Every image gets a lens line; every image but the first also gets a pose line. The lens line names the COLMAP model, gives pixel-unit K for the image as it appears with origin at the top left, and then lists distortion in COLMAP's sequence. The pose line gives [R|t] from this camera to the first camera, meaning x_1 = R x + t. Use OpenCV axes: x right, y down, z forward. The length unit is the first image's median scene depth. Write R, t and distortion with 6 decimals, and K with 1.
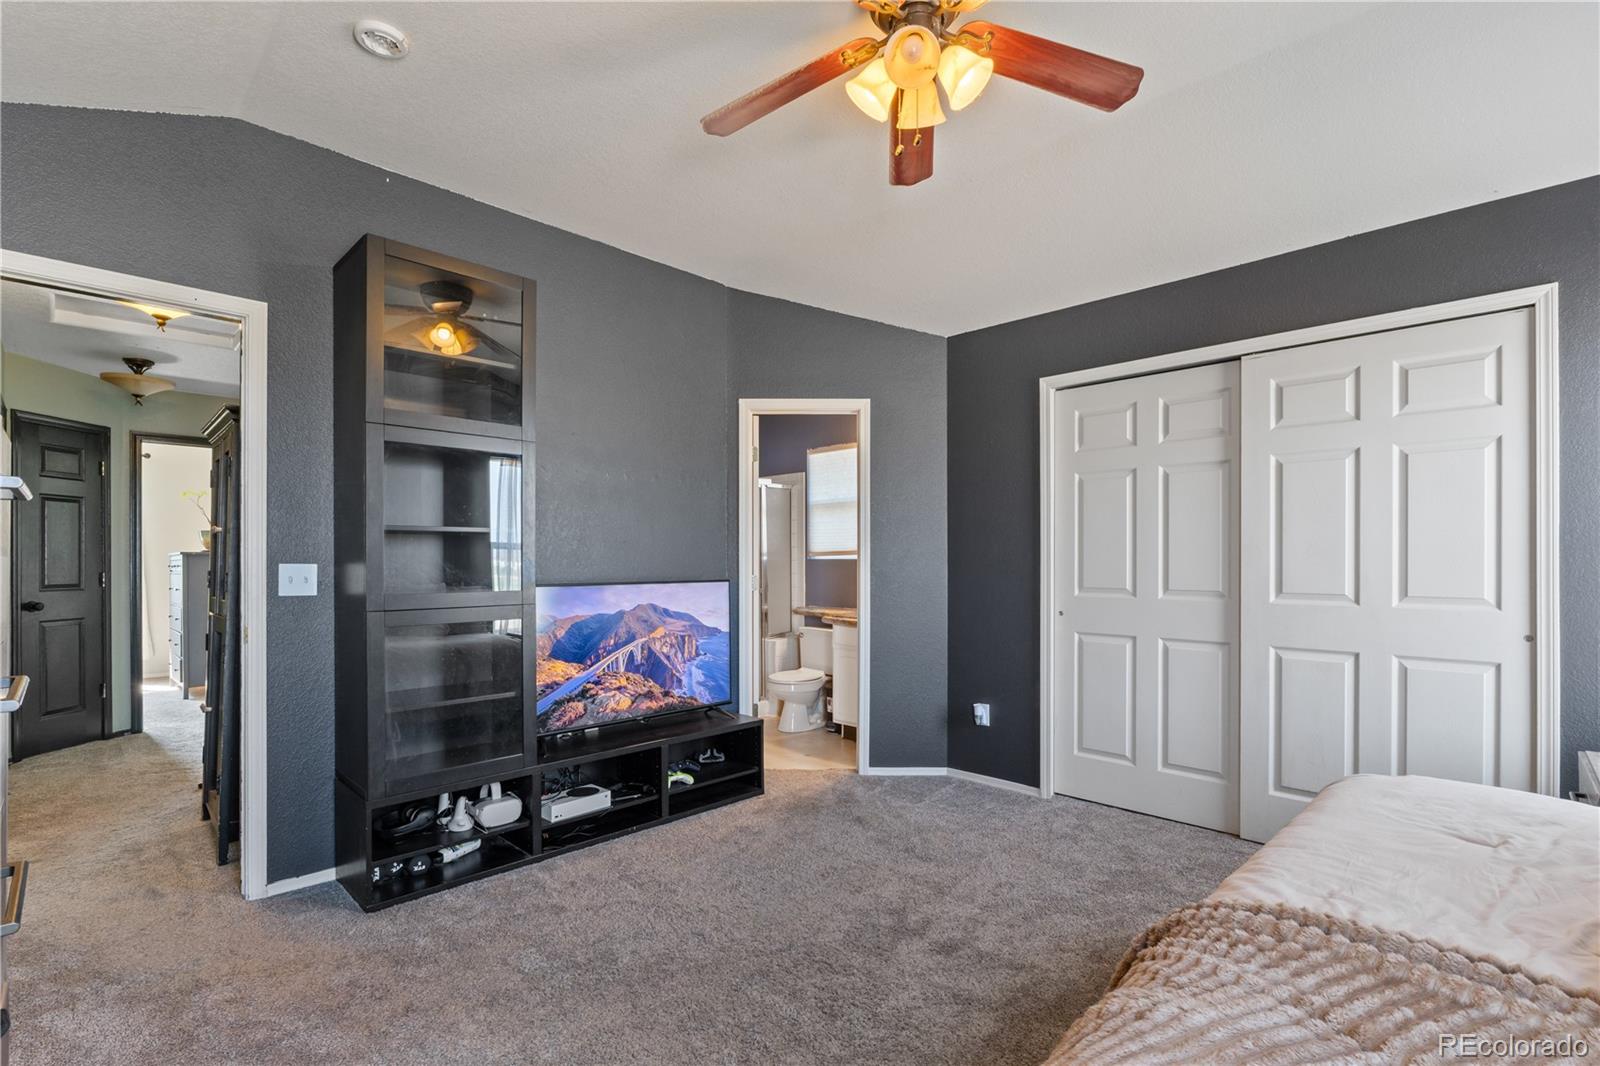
lens RADIAL K [[729.0, 0, 818.1], [0, 729.0, 558.3], [0, 0, 1]] dist [-0.007786, 0.000162]
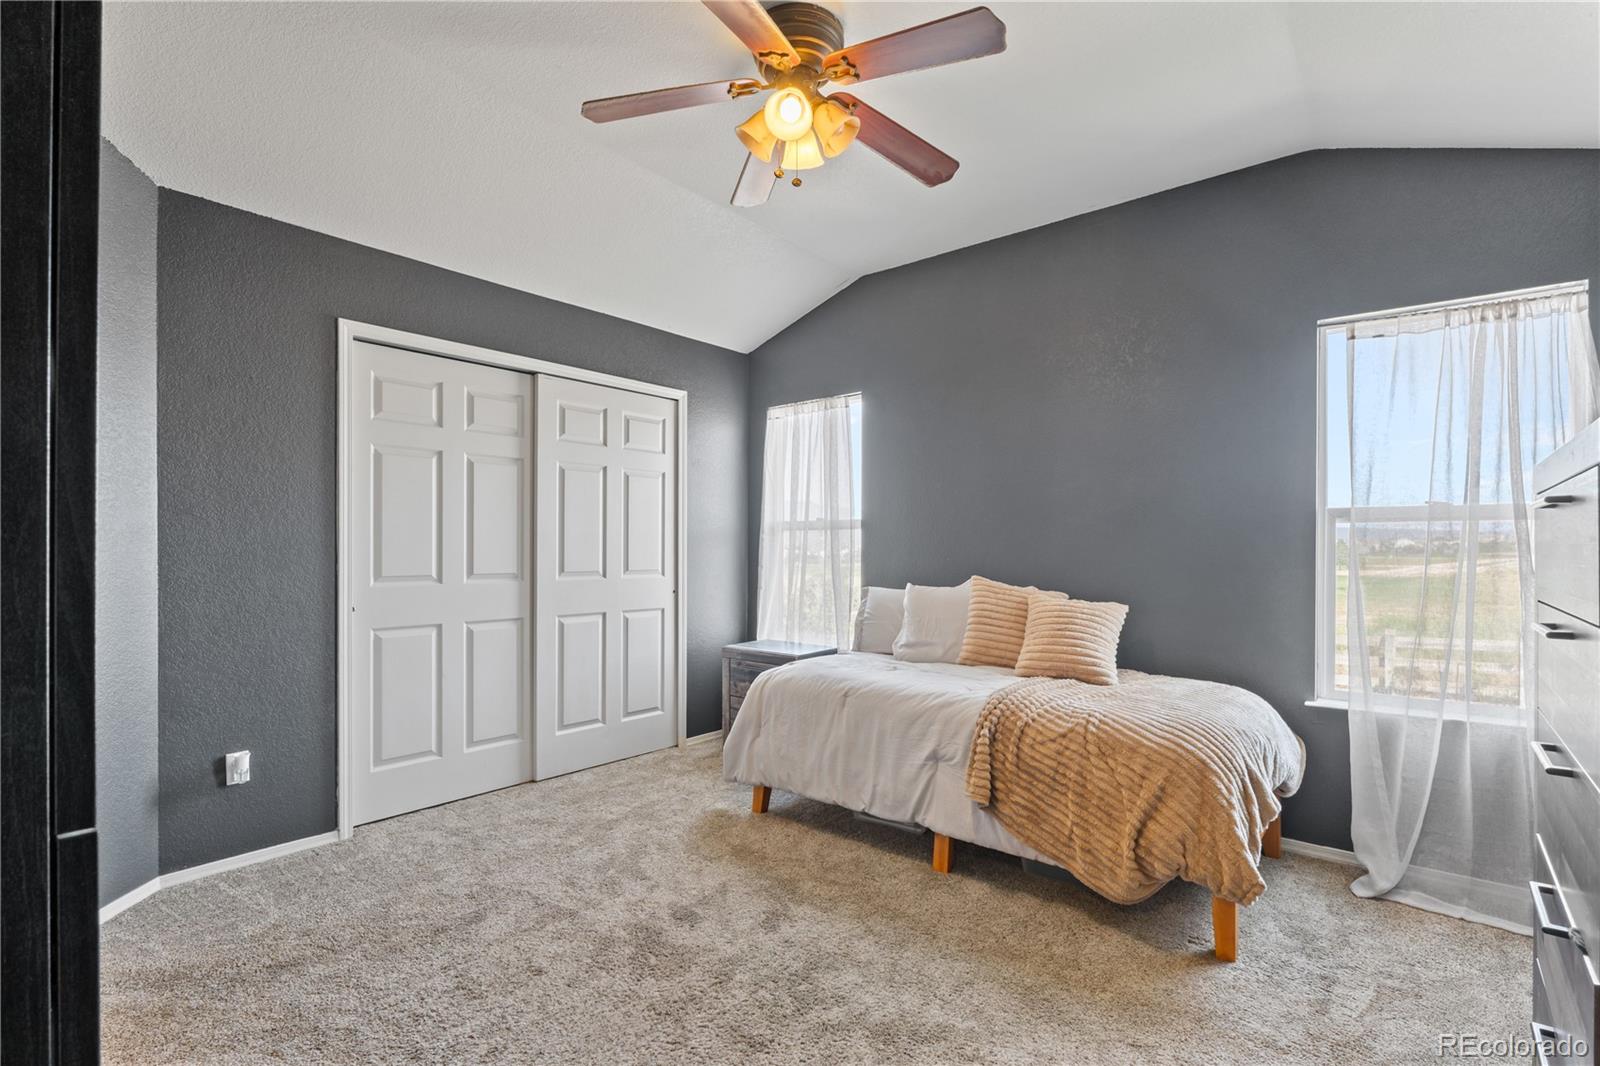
lens RADIAL K [[729.0, 0, 799.3], [0, 729.0, 543.6], [0, 0, 1]] dist [-0.007786, 0.000162]
pose [[-0.060301, 0.004934, 0.998168, -0.683964], [-0.006137, 0.999967, -0.005313, 0.002793], [-0.998161, -0.006447, -0.060269, 0.708936]]
